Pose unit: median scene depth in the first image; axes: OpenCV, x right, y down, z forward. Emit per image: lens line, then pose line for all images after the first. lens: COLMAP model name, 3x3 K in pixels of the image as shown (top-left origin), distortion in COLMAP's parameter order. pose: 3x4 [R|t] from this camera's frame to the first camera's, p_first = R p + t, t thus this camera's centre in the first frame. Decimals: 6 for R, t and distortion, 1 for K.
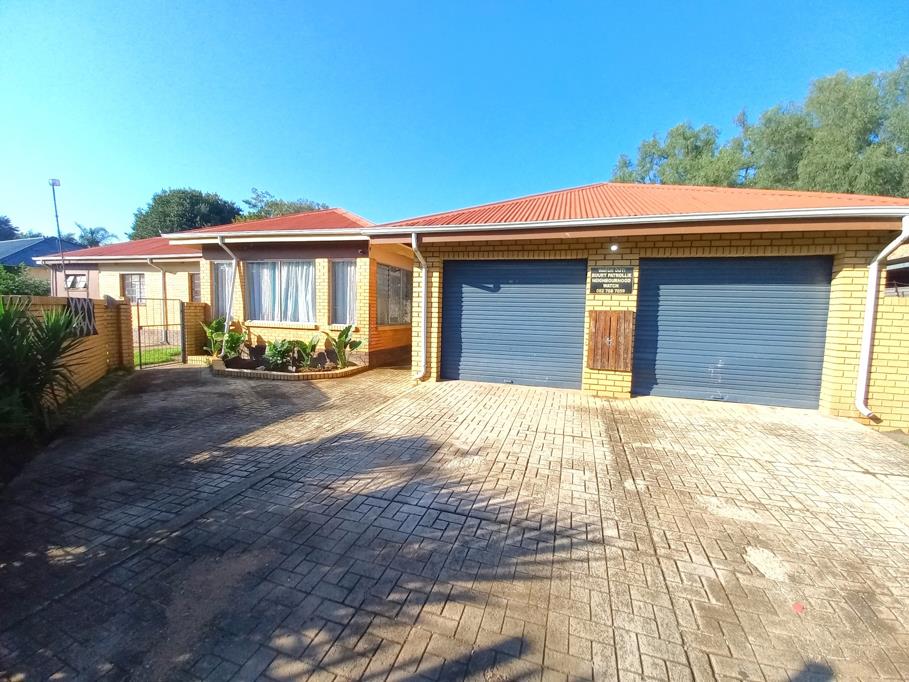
lens RADIAL K [[352.8, 0, 467.1], [0, 352.8, 337.9], [0, 0, 1]] dist [0.017107, -0.015190]
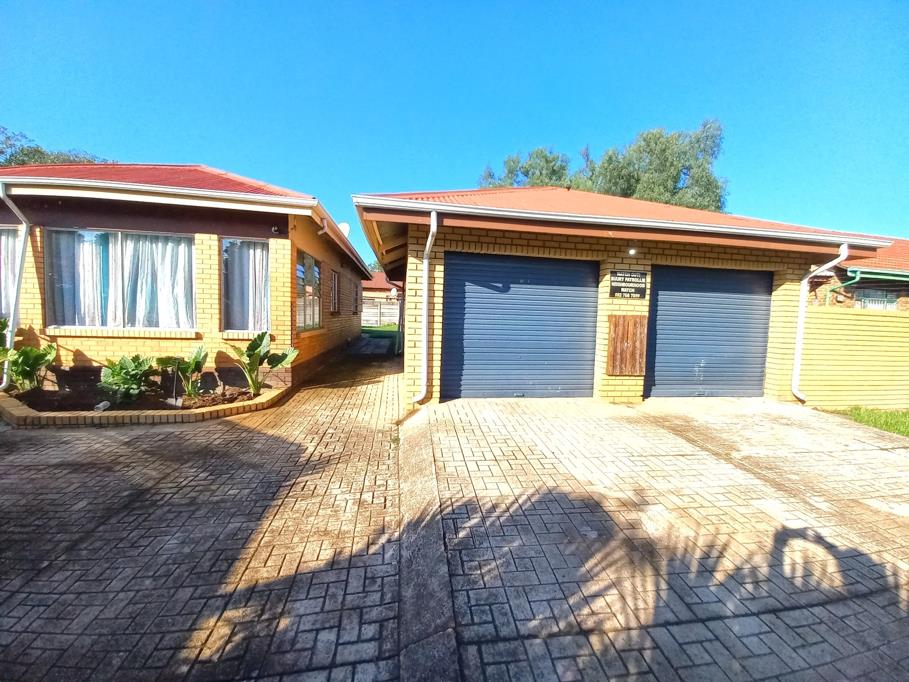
lens RADIAL K [[352.8, 0, 467.1], [0, 352.8, 337.9], [0, 0, 1]] dist [0.017107, -0.015190]
pose [[0.907145, -0.024019, 0.420132, -0.395346], [0.023117, 0.999707, 0.007239, -0.029860], [-0.420183, 0.003145, 0.907434, 0.277131]]
